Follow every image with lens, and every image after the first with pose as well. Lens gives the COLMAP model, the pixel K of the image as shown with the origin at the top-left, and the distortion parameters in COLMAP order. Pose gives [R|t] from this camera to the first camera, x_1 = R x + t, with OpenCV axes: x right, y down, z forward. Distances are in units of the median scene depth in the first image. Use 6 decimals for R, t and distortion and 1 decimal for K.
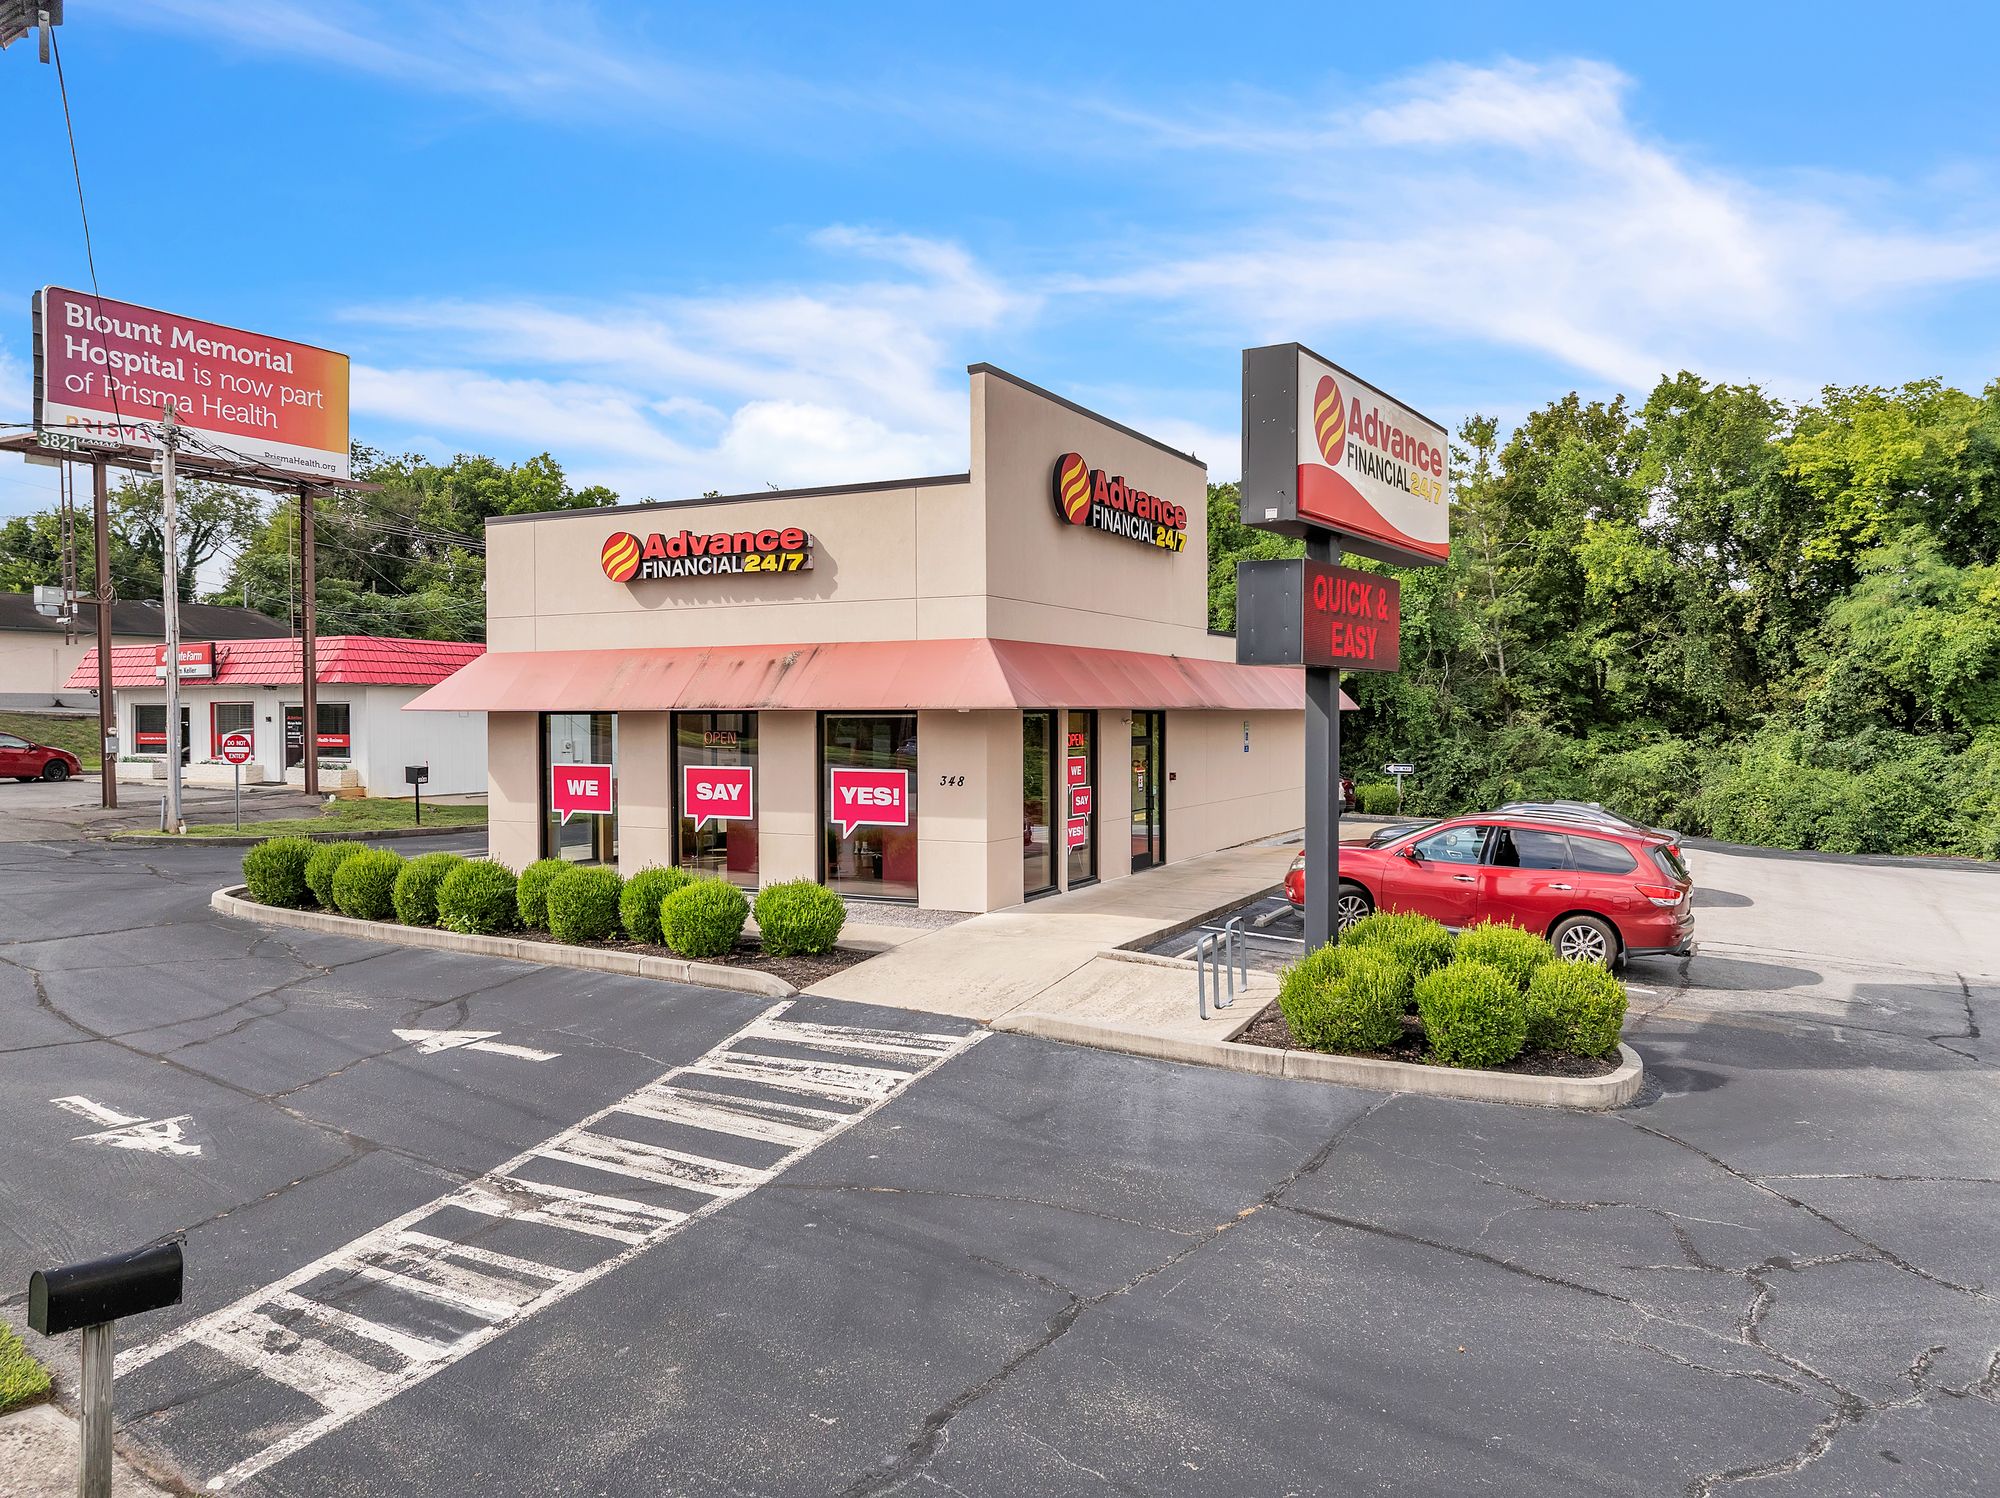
lens RADIAL K [[1442.5, 0, 1013.5], [0, 1442.5, 741.6], [0, 0, 1]] dist [-0.042380, 0.004262]
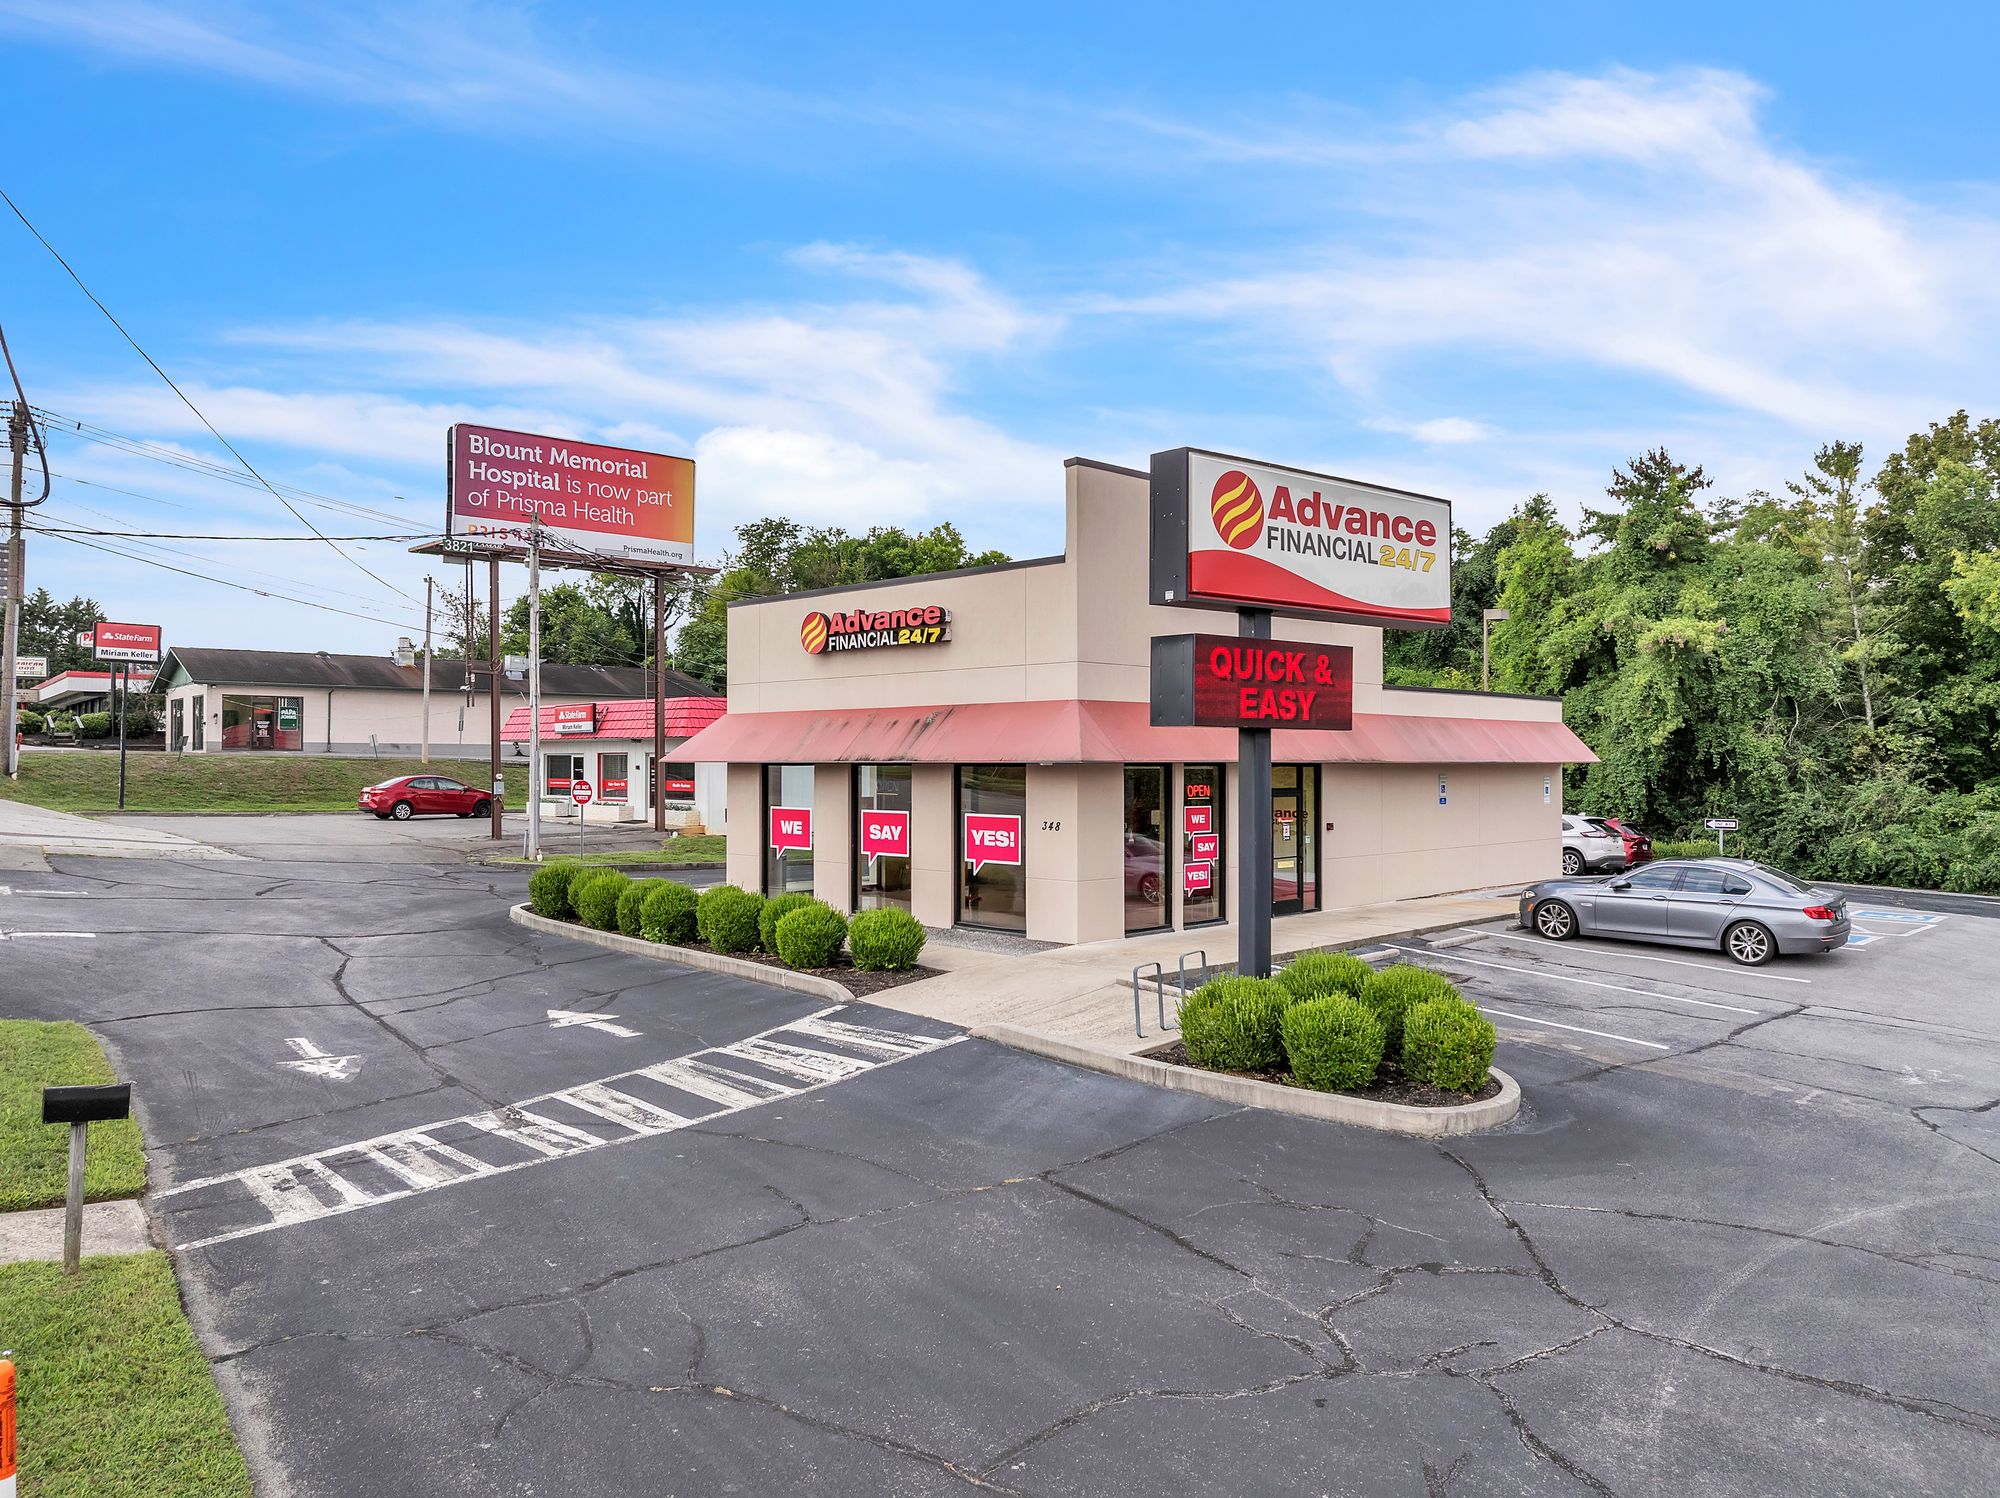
lens RADIAL K [[1442.5, 0, 1004.3], [0, 1442.5, 744.5], [0, 0, 1]] dist [-0.042380, 0.004262]
pose [[0.951127, -0.001012, -0.308797, 0.258966], [-0.008786, 0.999501, -0.030339, -0.001977], [0.308673, 0.031570, 0.950644, -0.082780]]
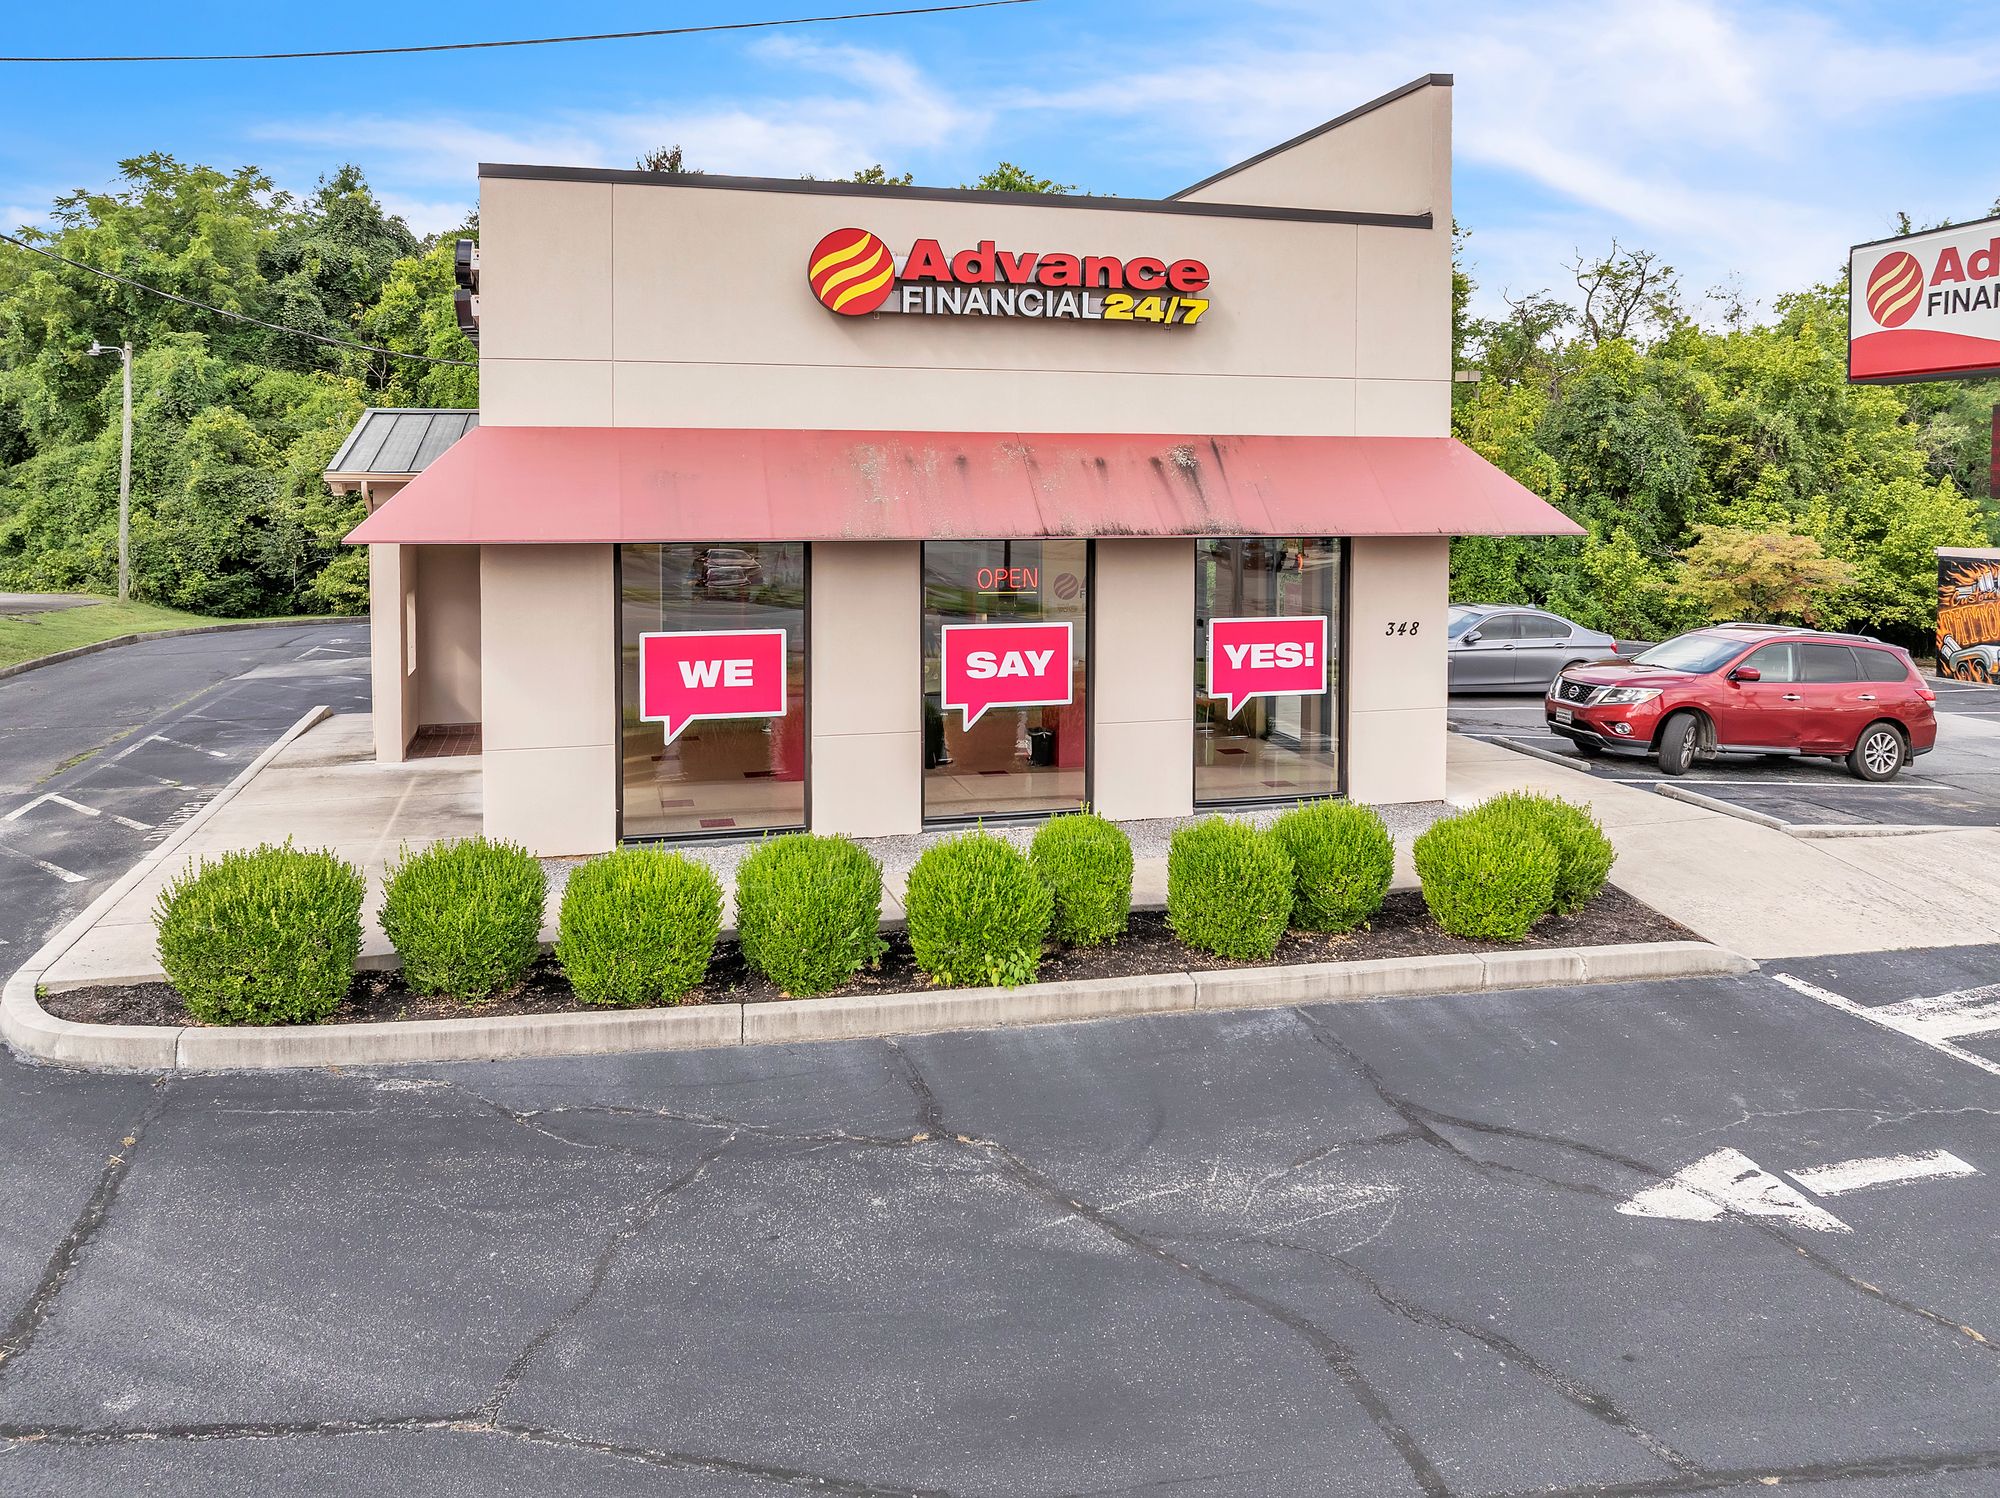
lens RADIAL K [[1442.5, 0, 973.4], [0, 1442.5, 725.8], [0, 0, 1]] dist [-0.042380, 0.004262]
pose [[0.736468, -0.094777, 0.669800, -0.686377], [0.022505, 0.993021, 0.115767, -0.013613], [-0.676098, -0.070185, 0.733461, 0.567002]]
